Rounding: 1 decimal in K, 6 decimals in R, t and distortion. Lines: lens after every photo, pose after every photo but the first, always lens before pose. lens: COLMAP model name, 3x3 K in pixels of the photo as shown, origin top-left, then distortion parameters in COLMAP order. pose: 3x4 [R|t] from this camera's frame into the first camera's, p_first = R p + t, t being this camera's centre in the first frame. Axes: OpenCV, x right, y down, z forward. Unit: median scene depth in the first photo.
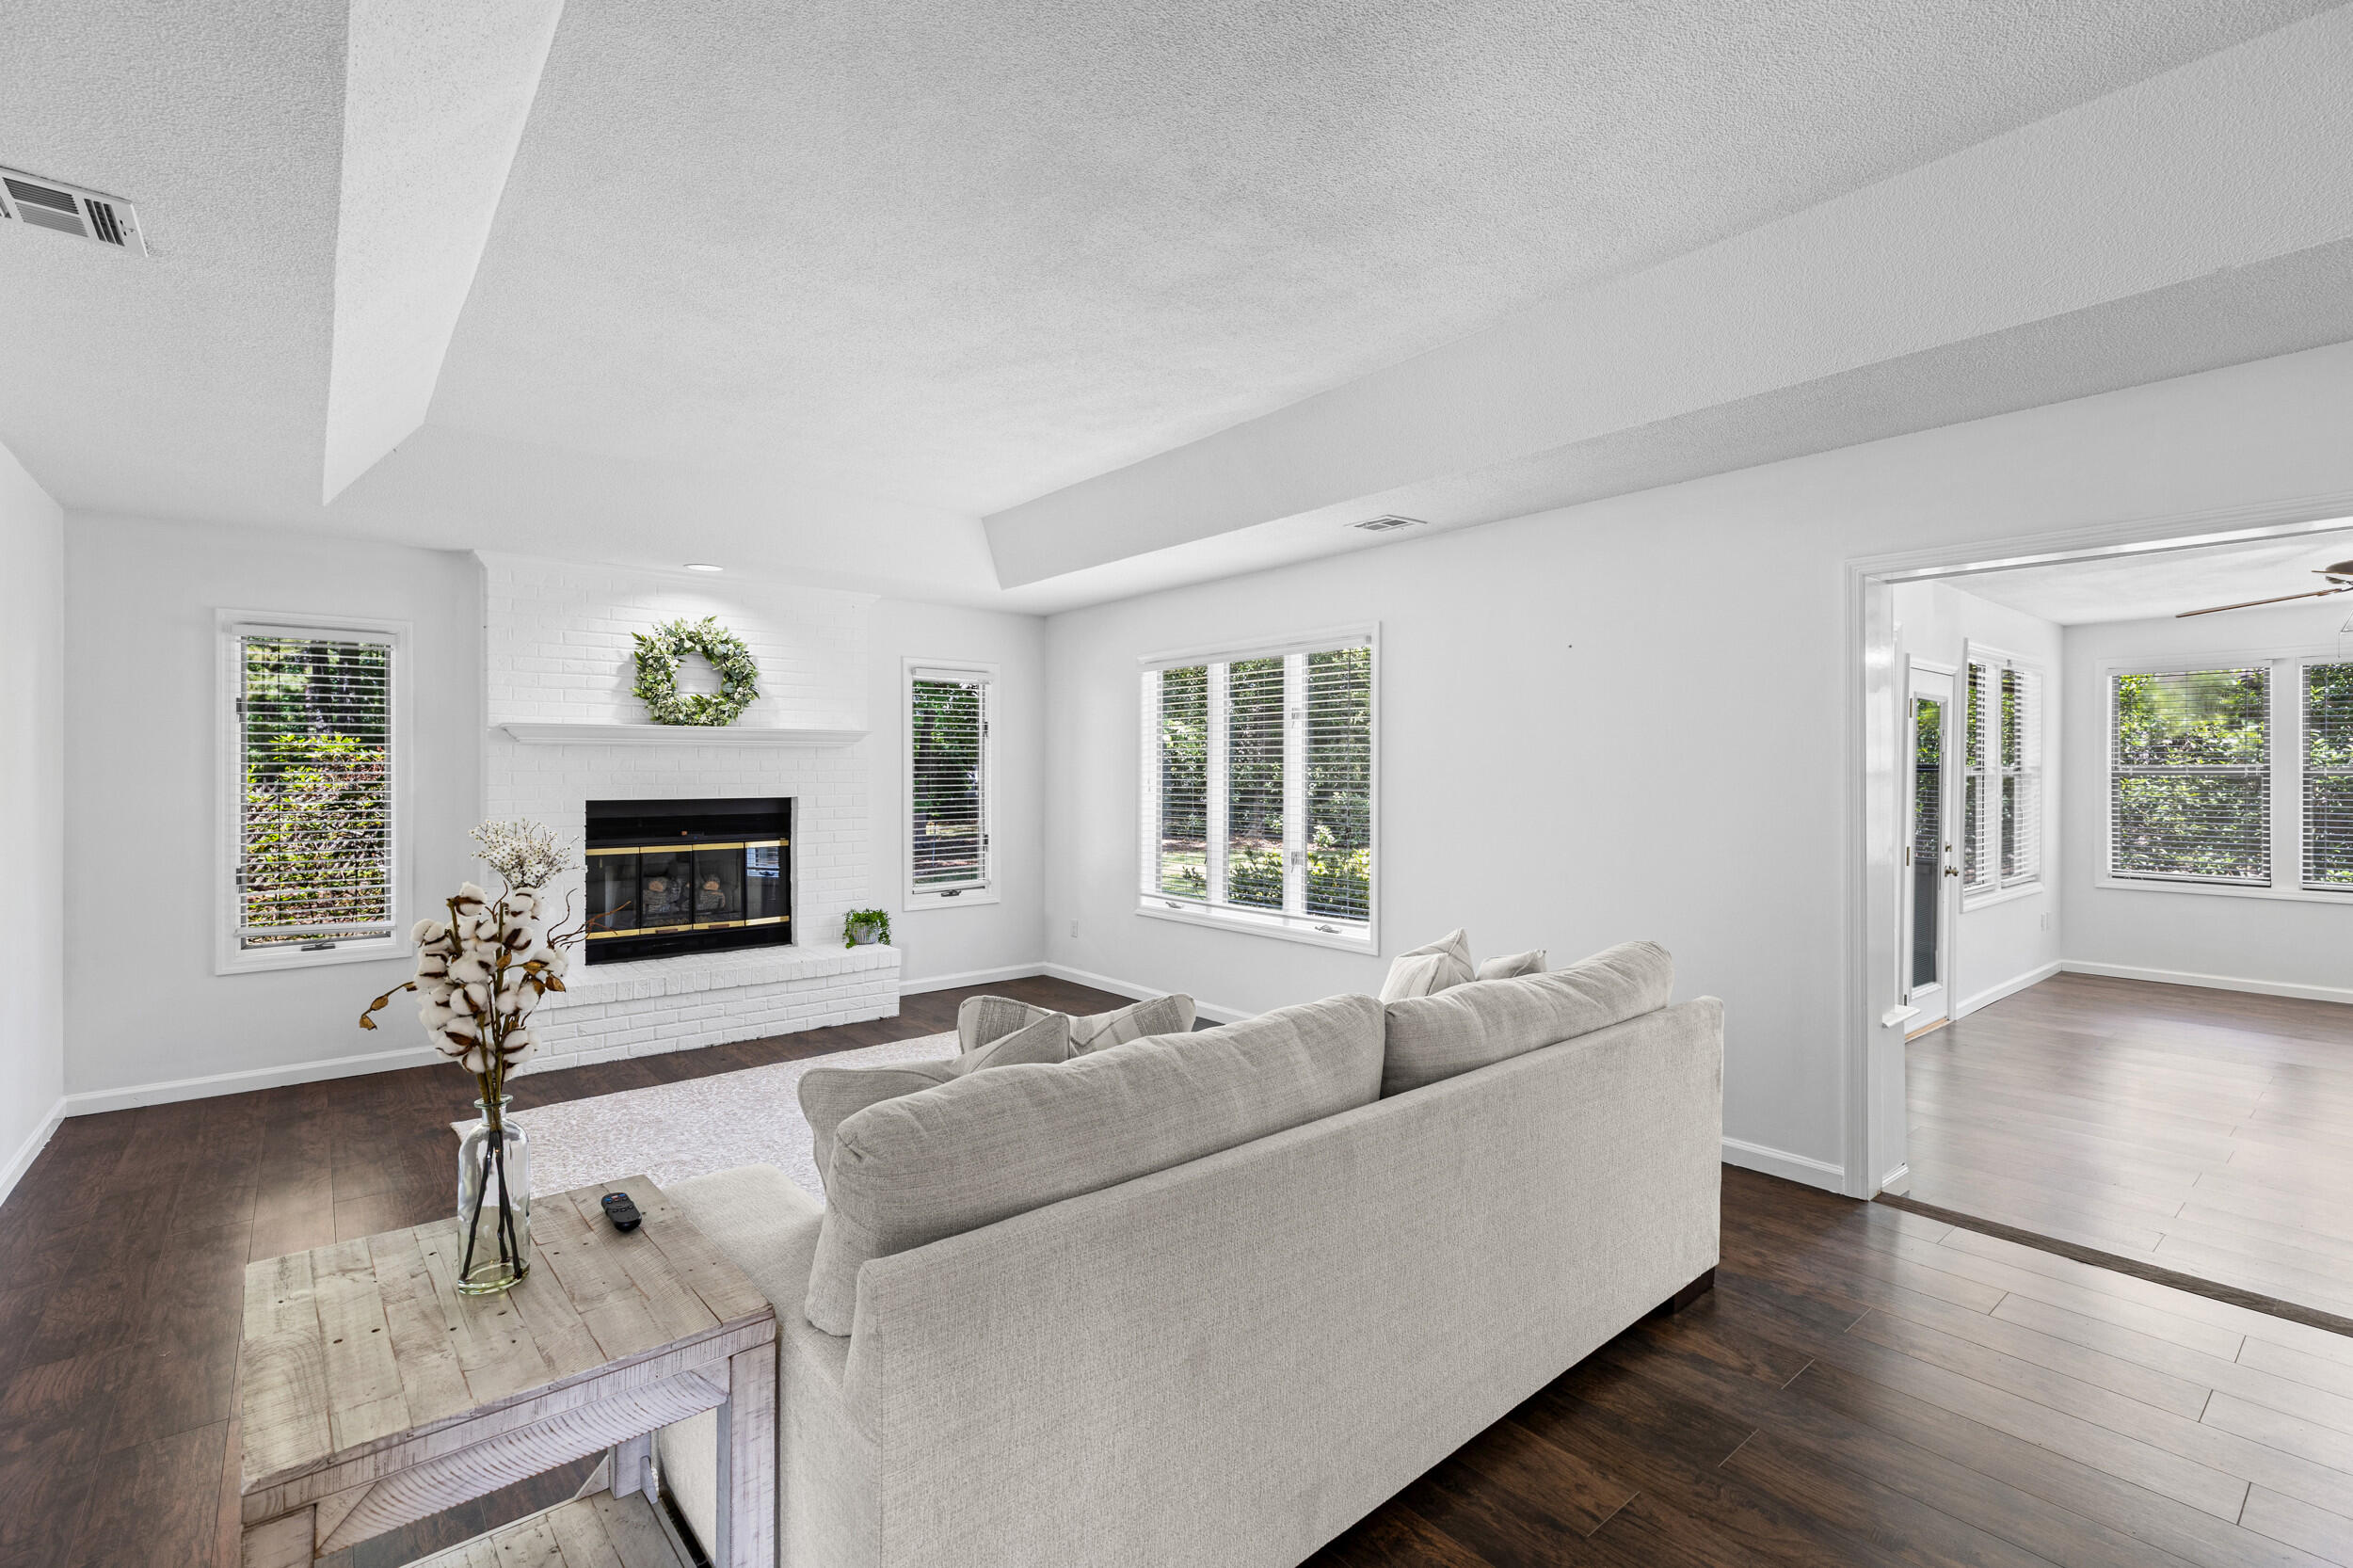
lens RADIAL K [[1051.5, 0, 1177.8], [0, 1051.5, 772.2], [0, 0, 1]] dist [0.010634, 0.000380]
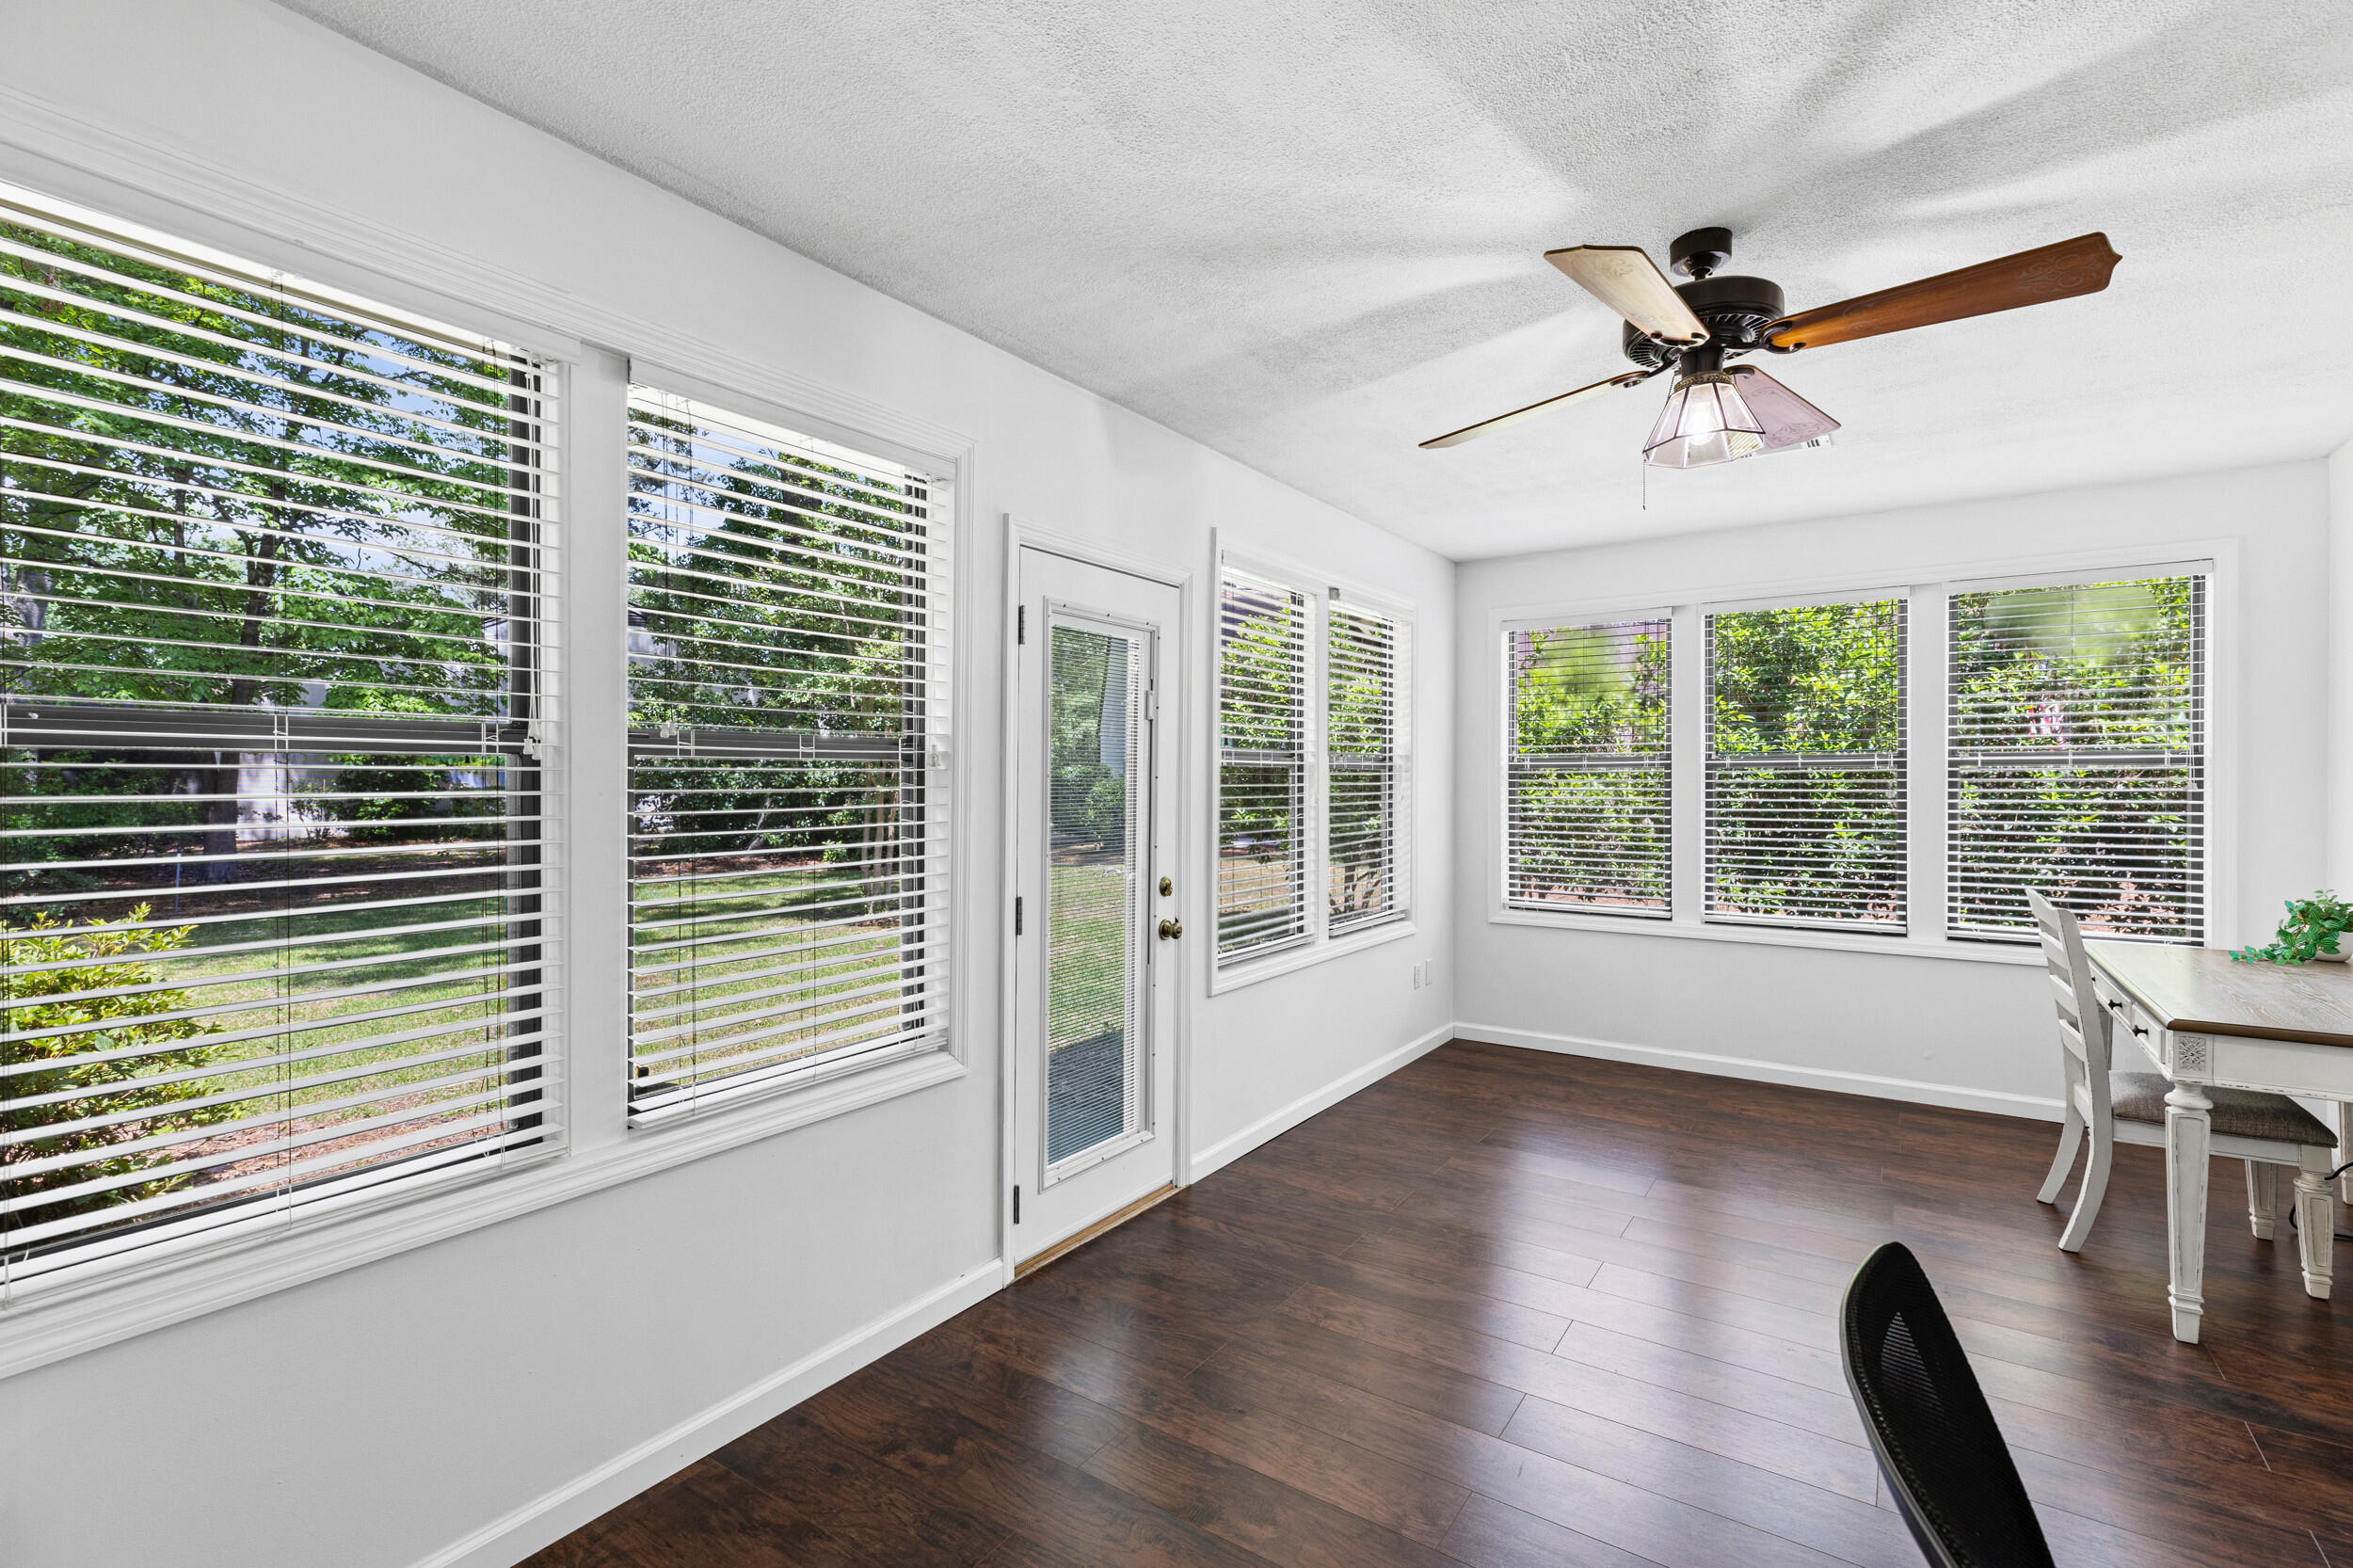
lens RADIAL K [[1051.5, 0, 1183.8], [0, 1051.5, 788.7], [0, 0, 1]] dist [0.010634, 0.000380]
pose [[0.961684, -0.003923, 0.274131, 0.504924], [0.002184, 0.999976, 0.006649, 0.012458], [-0.274150, -0.005796, 0.961669, 0.394978]]
